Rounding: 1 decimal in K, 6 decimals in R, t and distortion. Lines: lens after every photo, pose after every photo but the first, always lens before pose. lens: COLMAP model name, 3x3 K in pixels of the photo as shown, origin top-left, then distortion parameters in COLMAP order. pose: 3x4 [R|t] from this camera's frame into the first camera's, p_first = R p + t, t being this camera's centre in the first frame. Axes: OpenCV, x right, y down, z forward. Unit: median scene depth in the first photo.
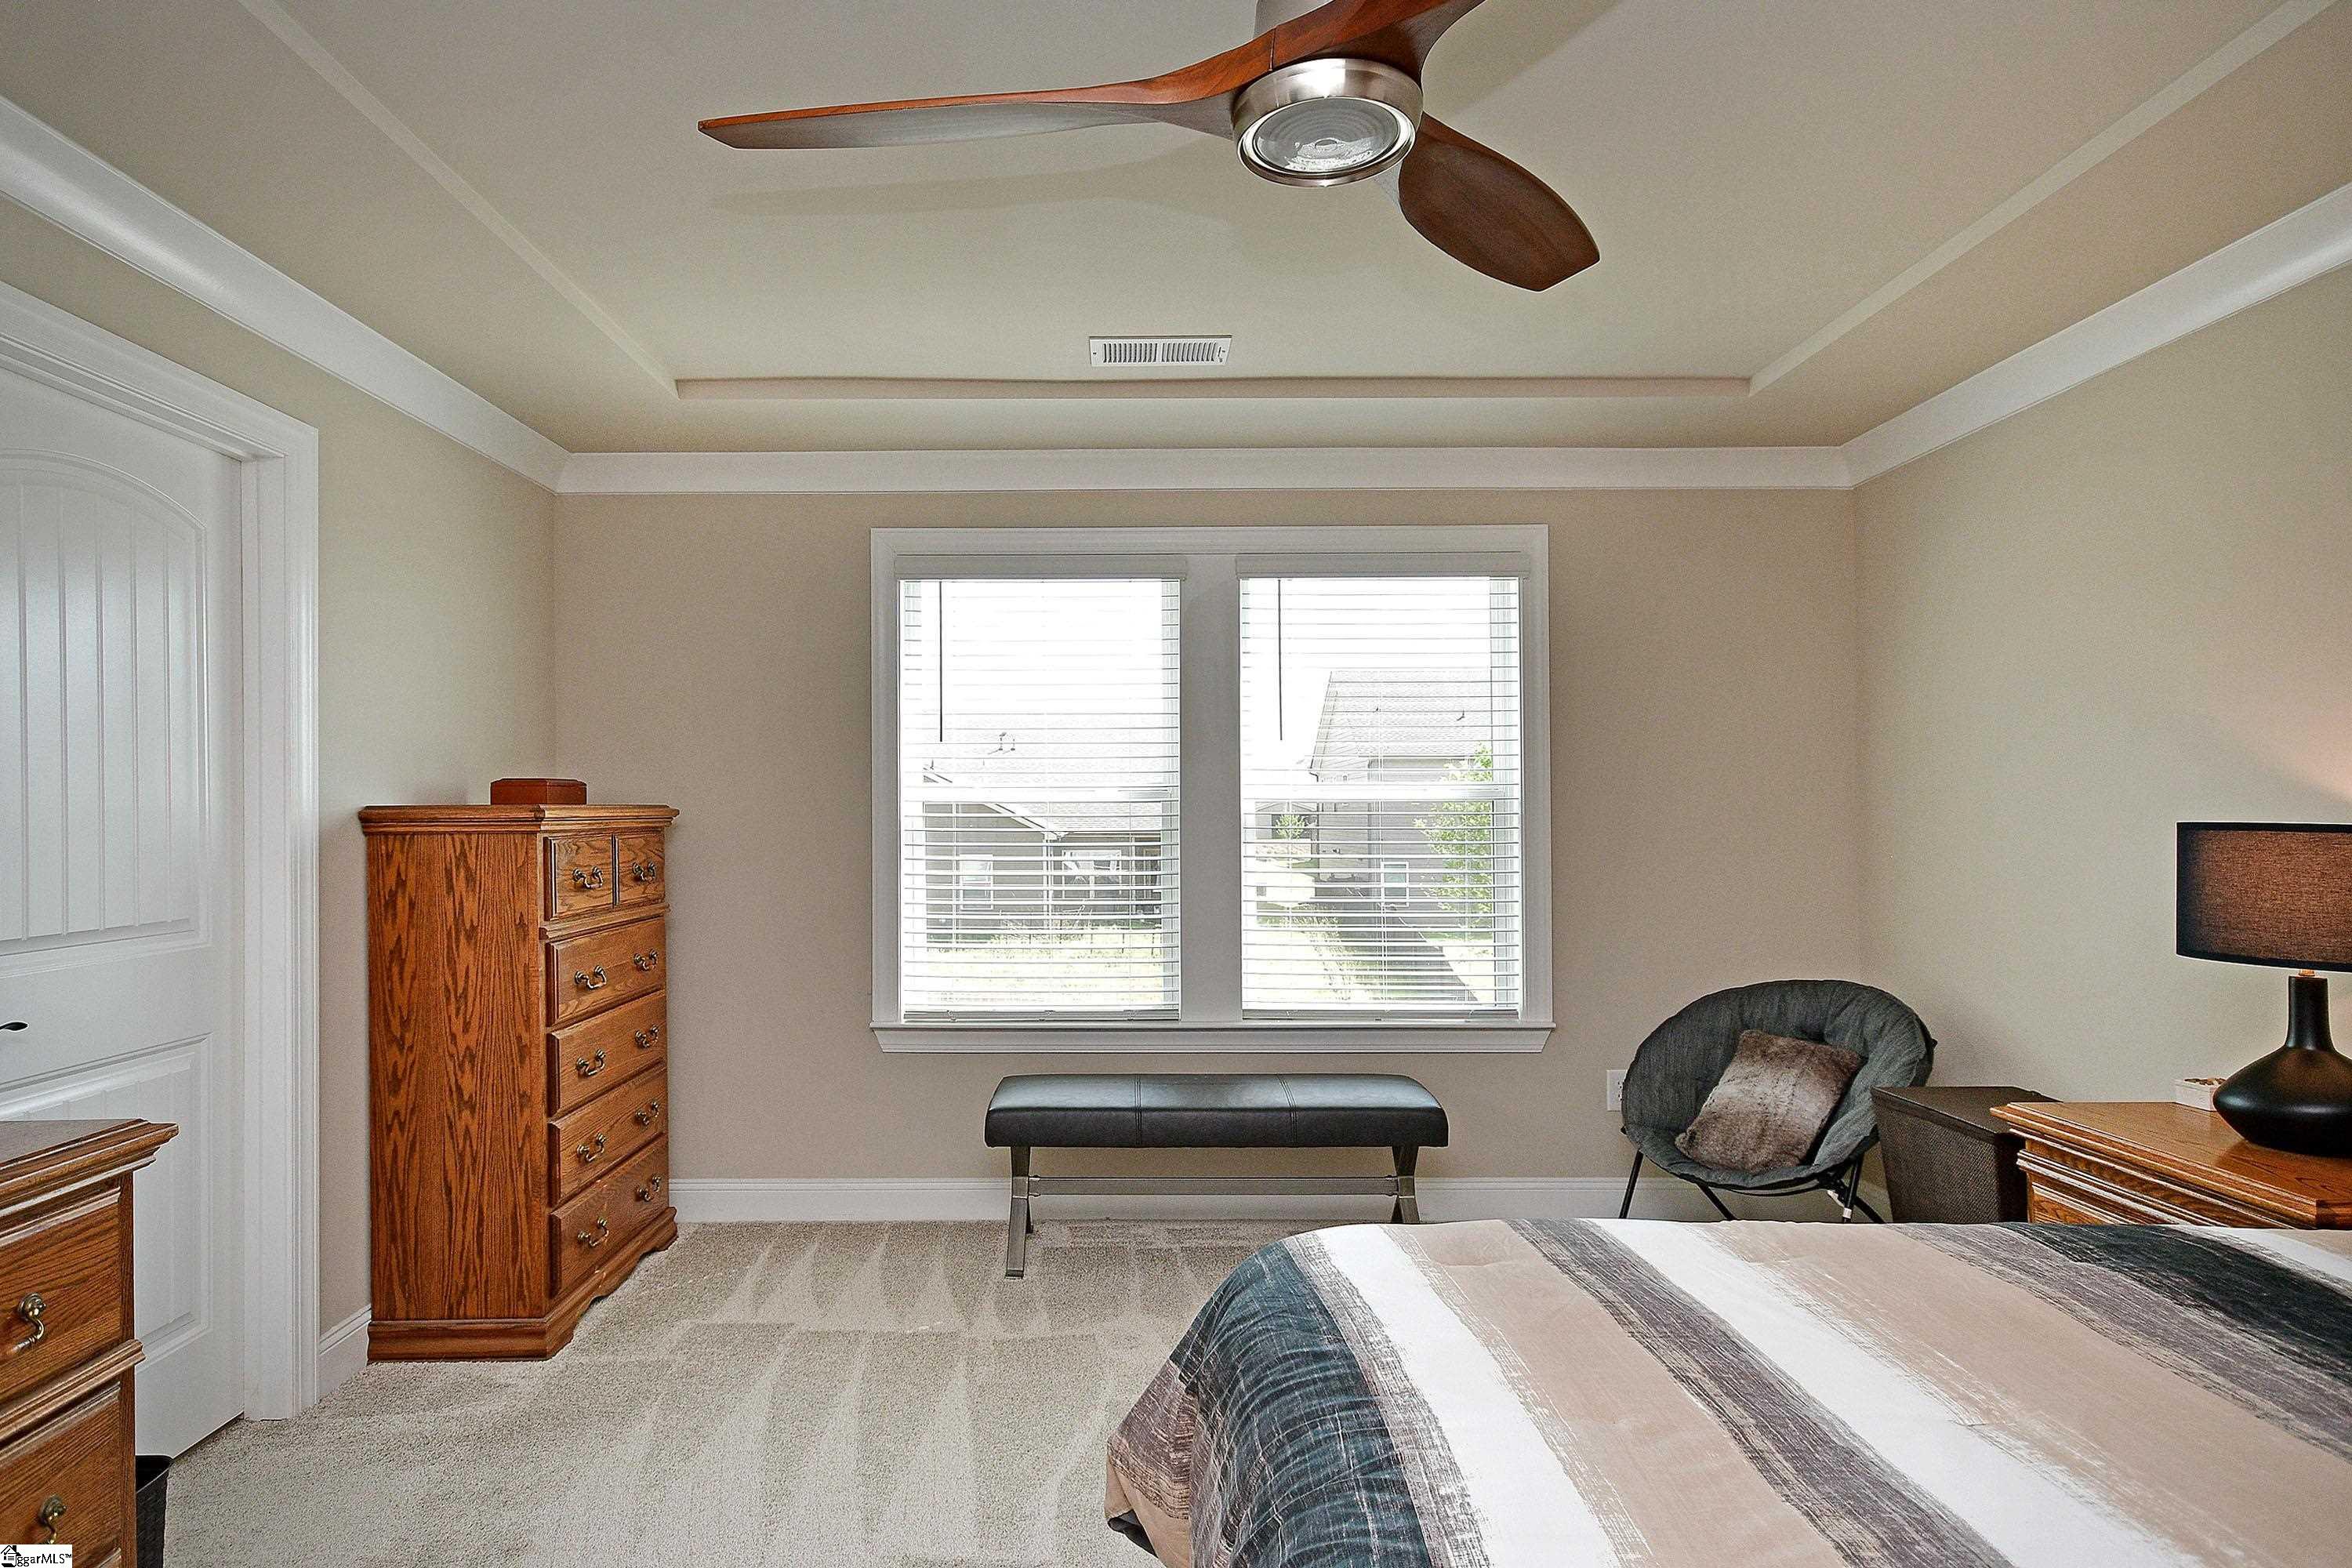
lens RADIAL K [[1292.2, 0, 1171.0], [0, 1292.2, 802.5], [0, 0, 1]] dist [0.012905, 0.001813]
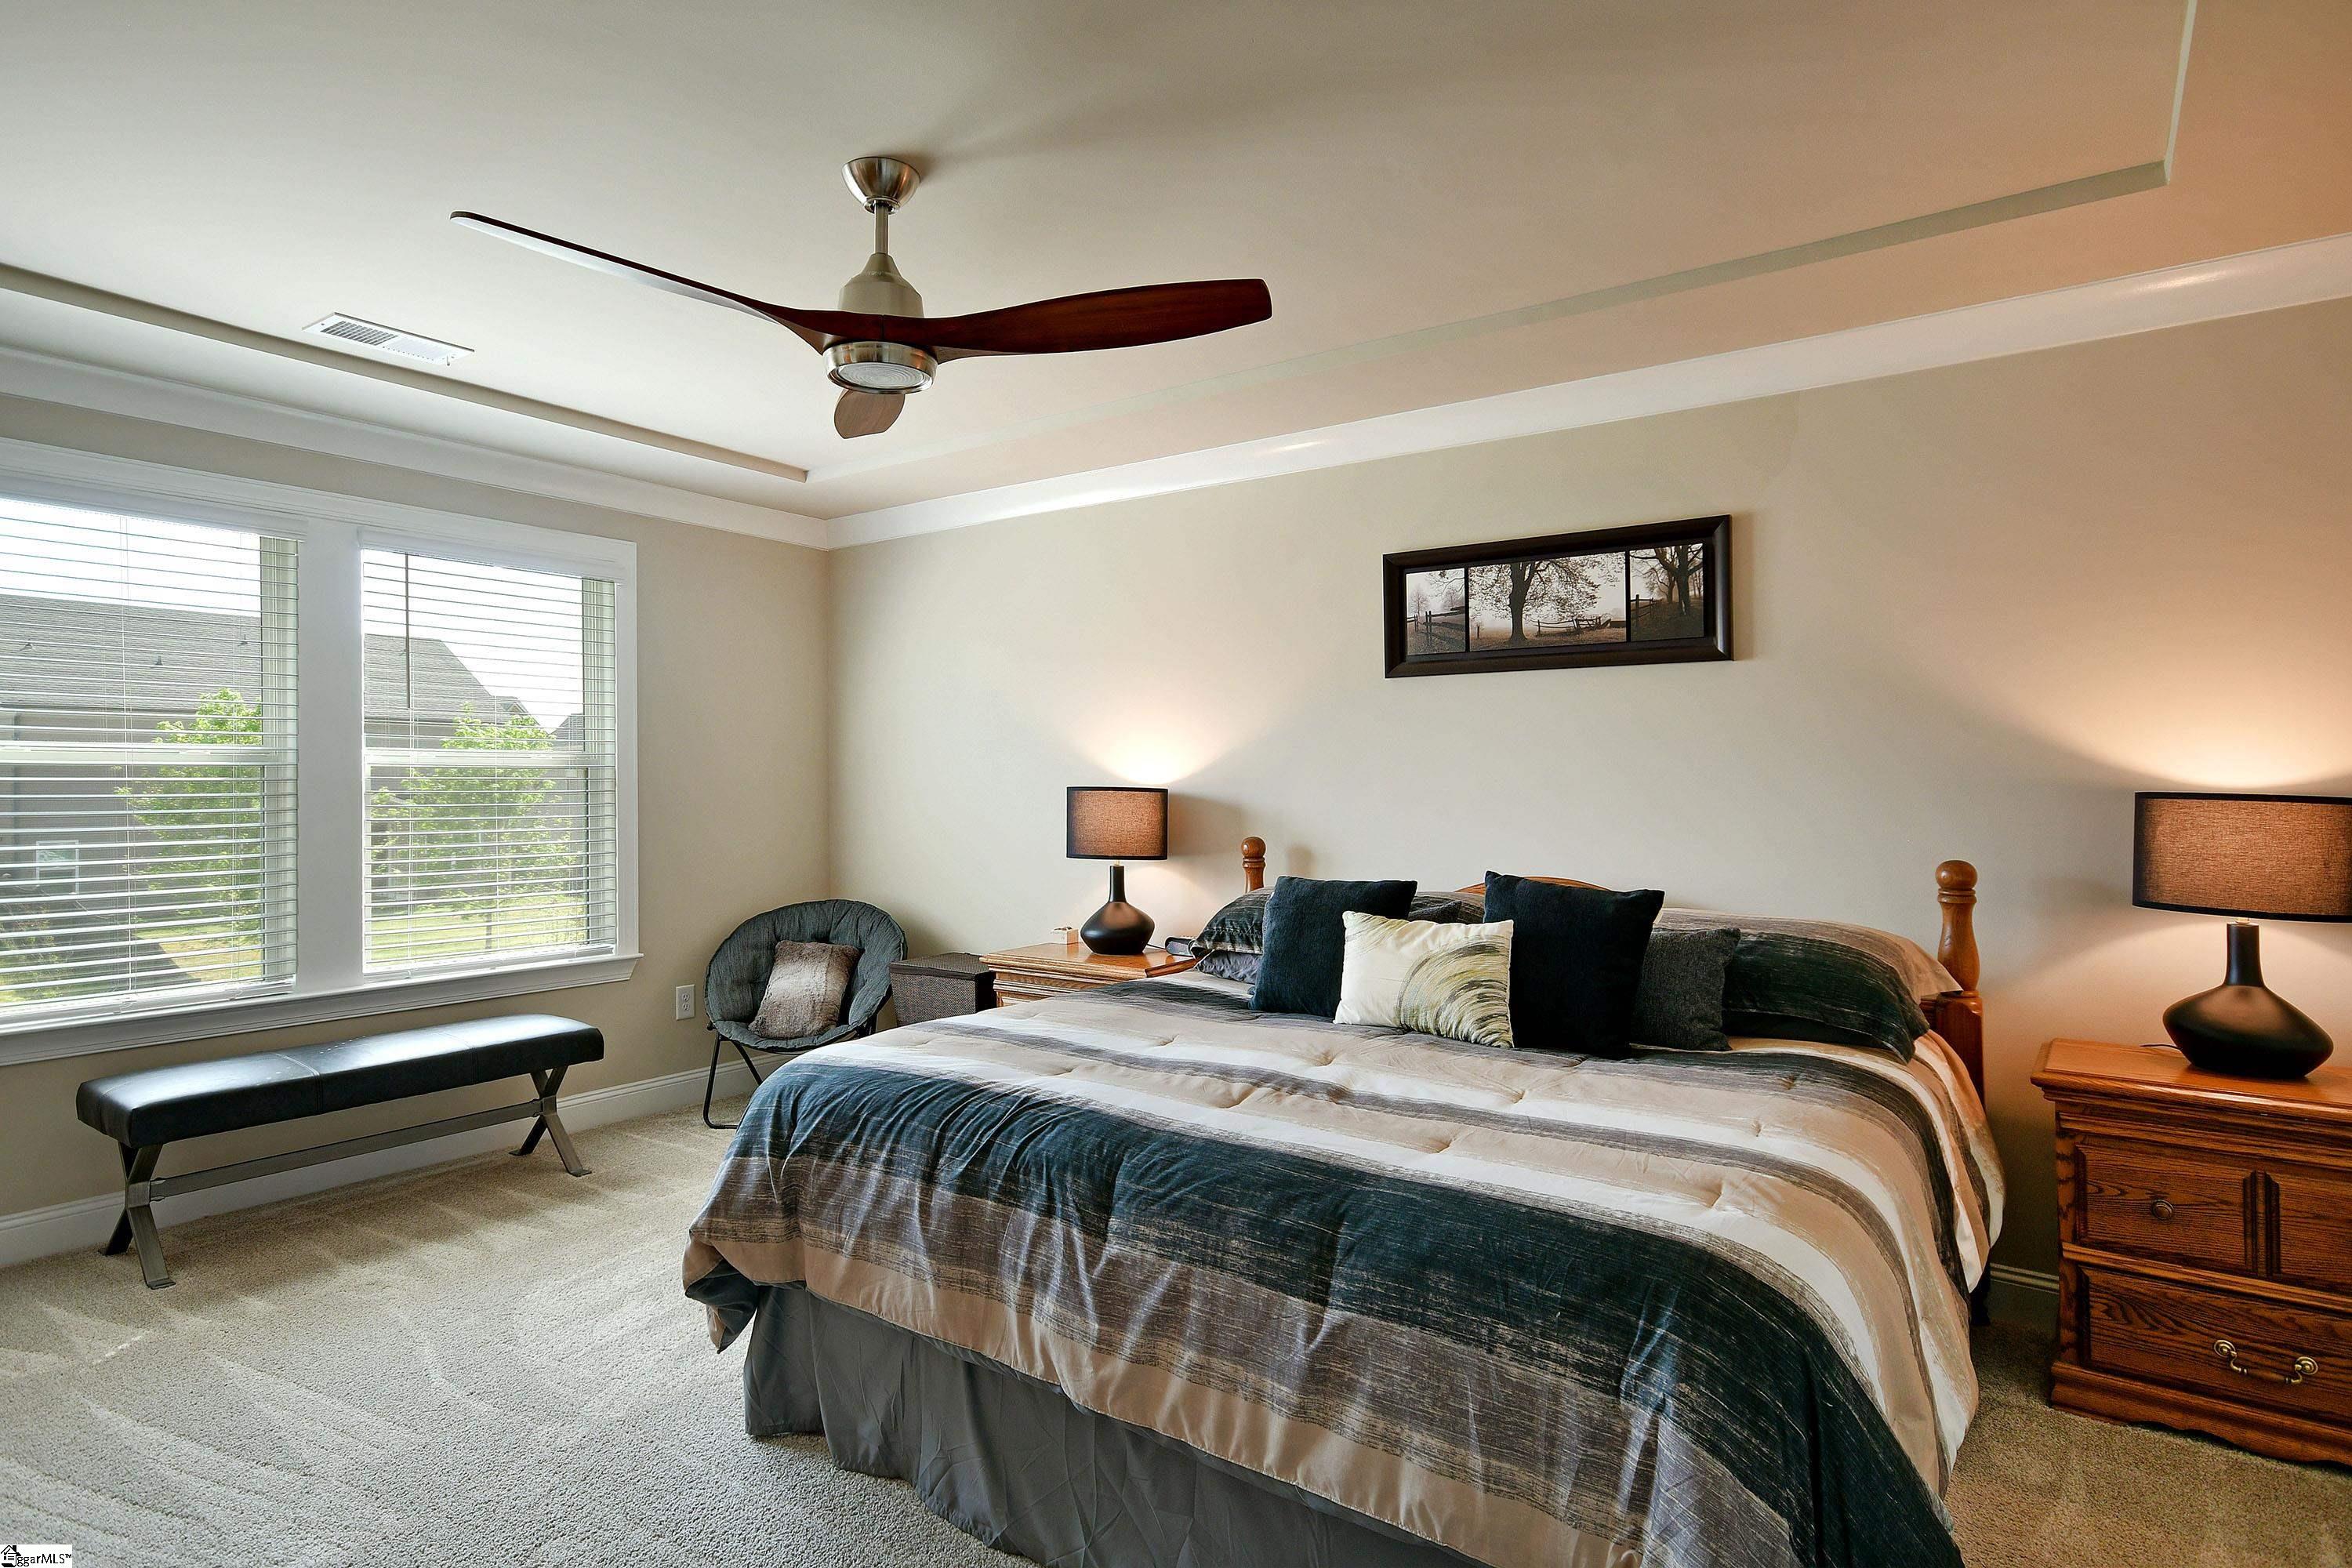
lens RADIAL K [[1324.5, 0, 1169.8], [0, 1324.5, 777.6], [0, 0, 1]] dist [0.004896, 0.002451]
pose [[0.567578, 0.003702, 0.823311, -0.601160], [-0.007996, 0.999968, 0.001015, 0.000409], [-0.823281, -0.007160, 0.567589, -0.156245]]
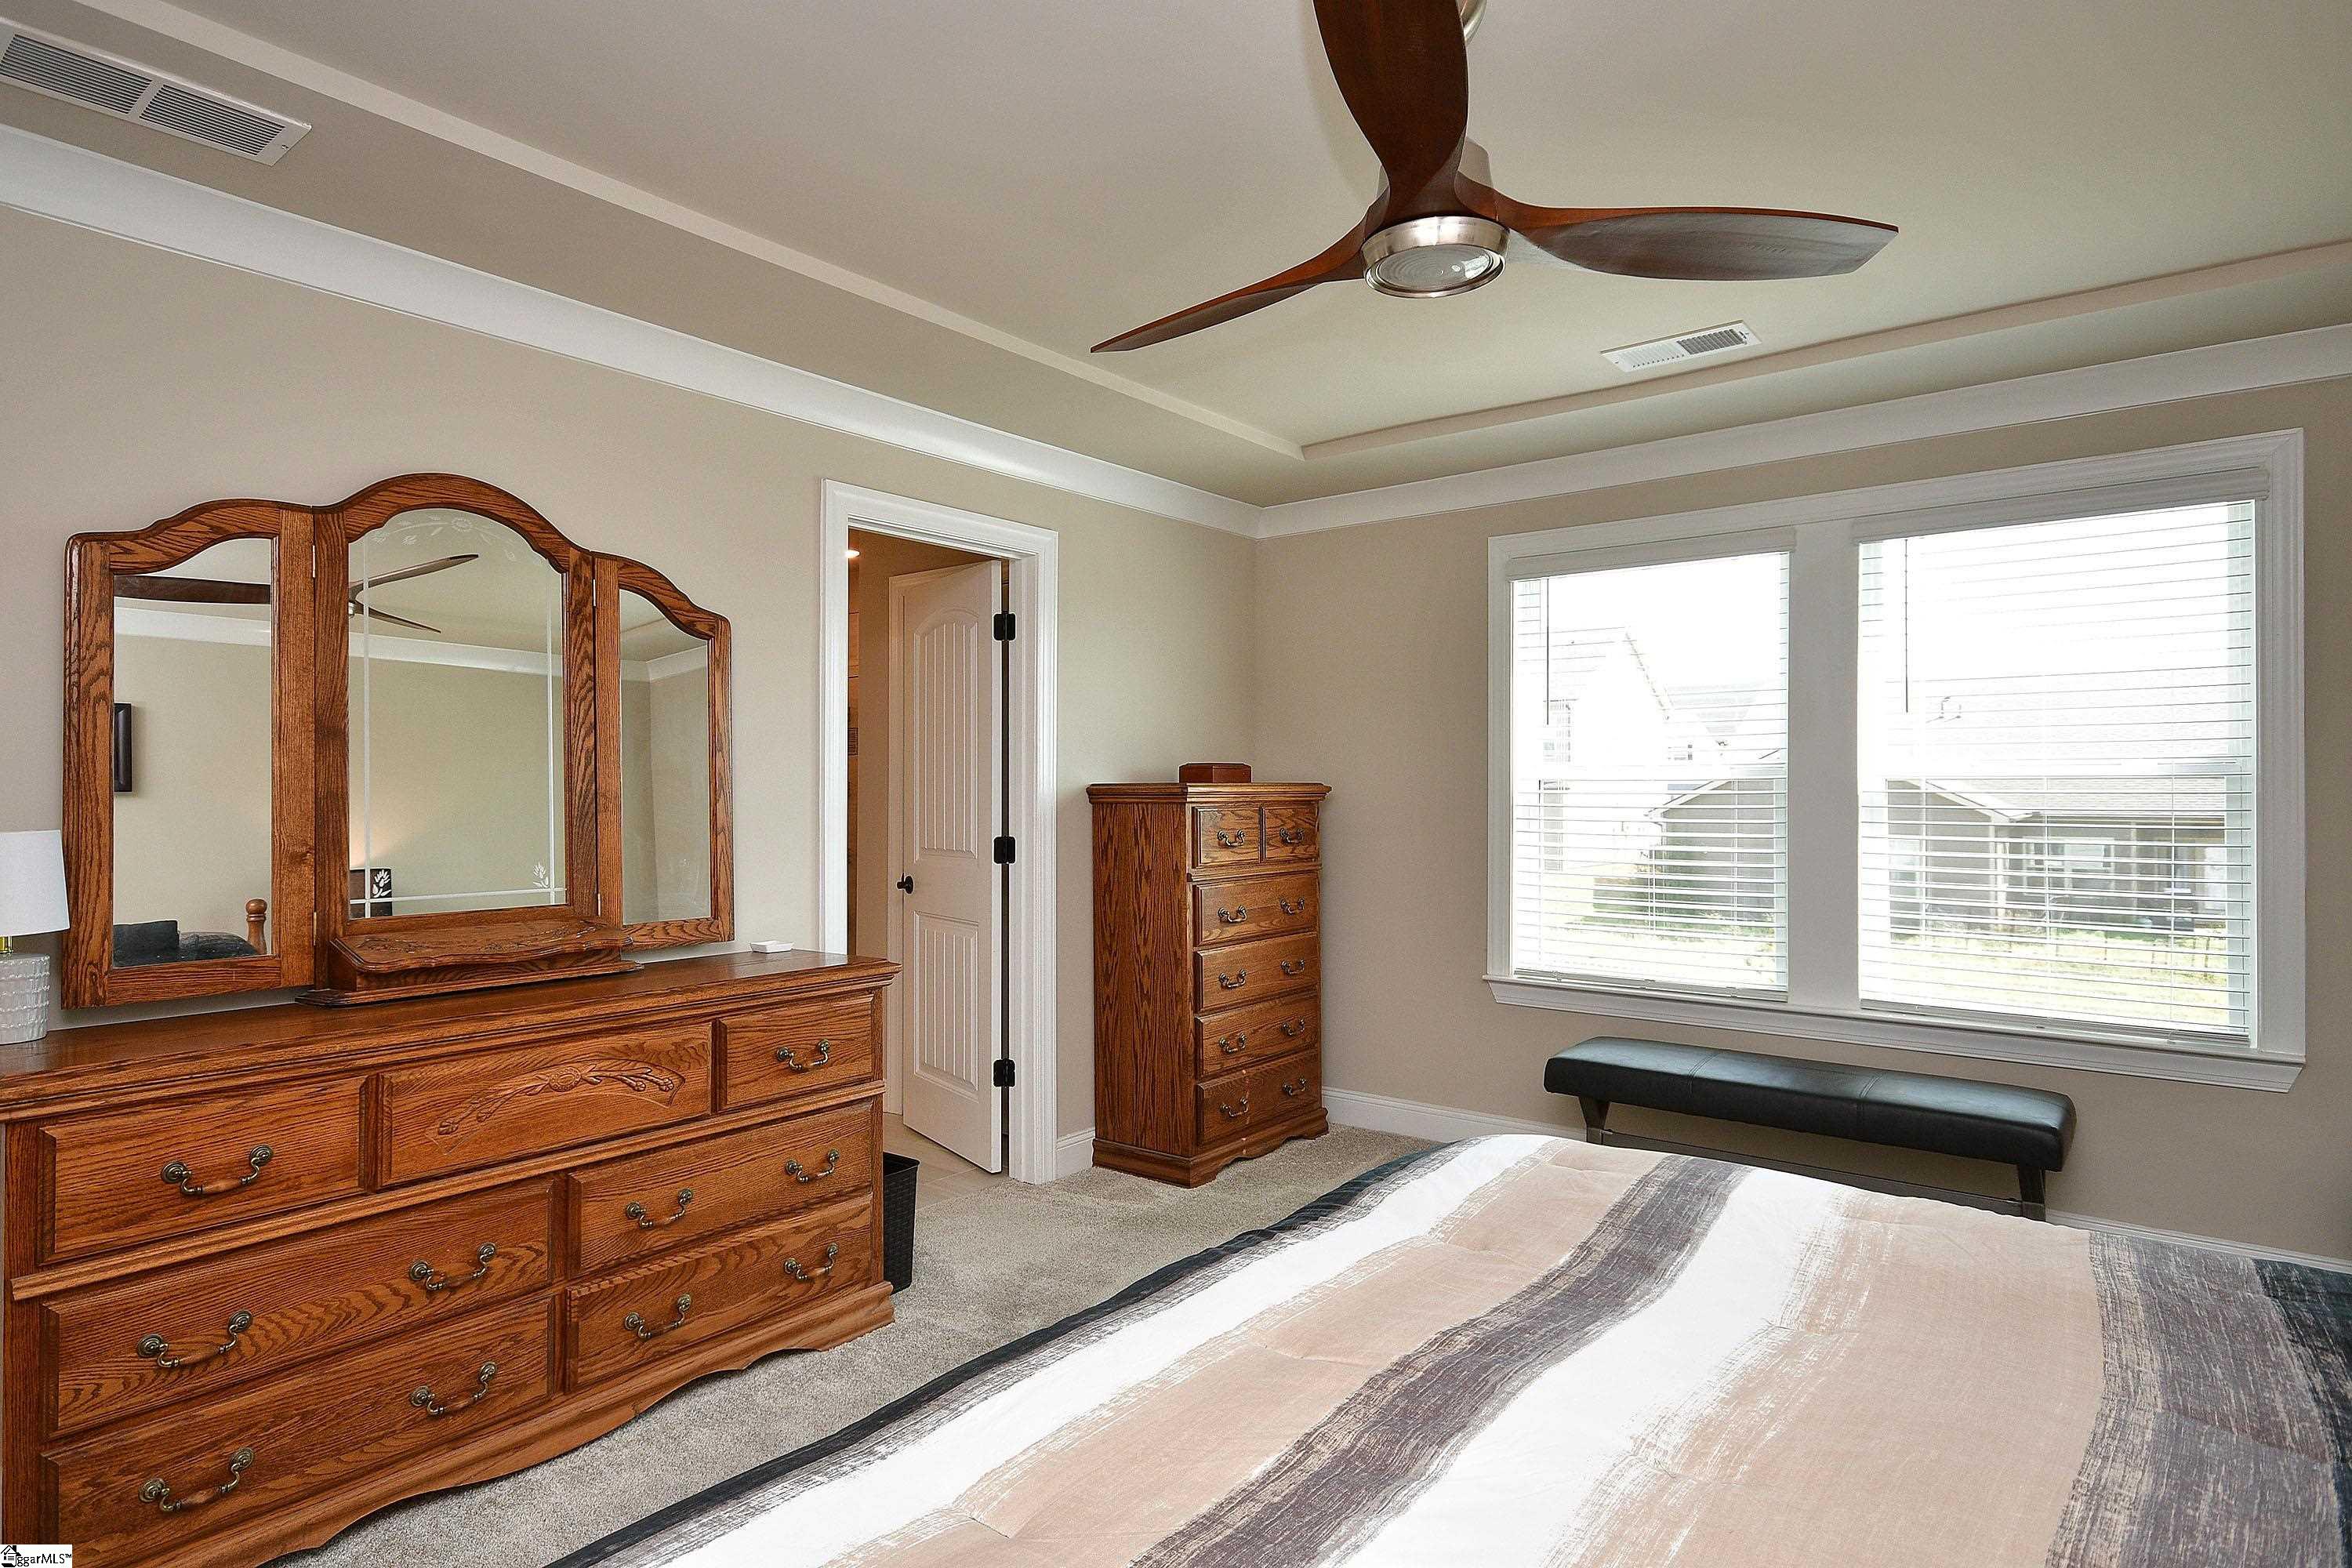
lens RADIAL K [[1324.5, 0, 1169.8], [0, 1324.5, 777.6], [0, 0, 1]] dist [0.004896, 0.002451]
pose [[0.778567, -0.003396, -0.627552, 0.356875], [0.002807, 0.999994, -0.001929, -0.001357], [0.627555, -0.000260, 0.778572, -0.093959]]
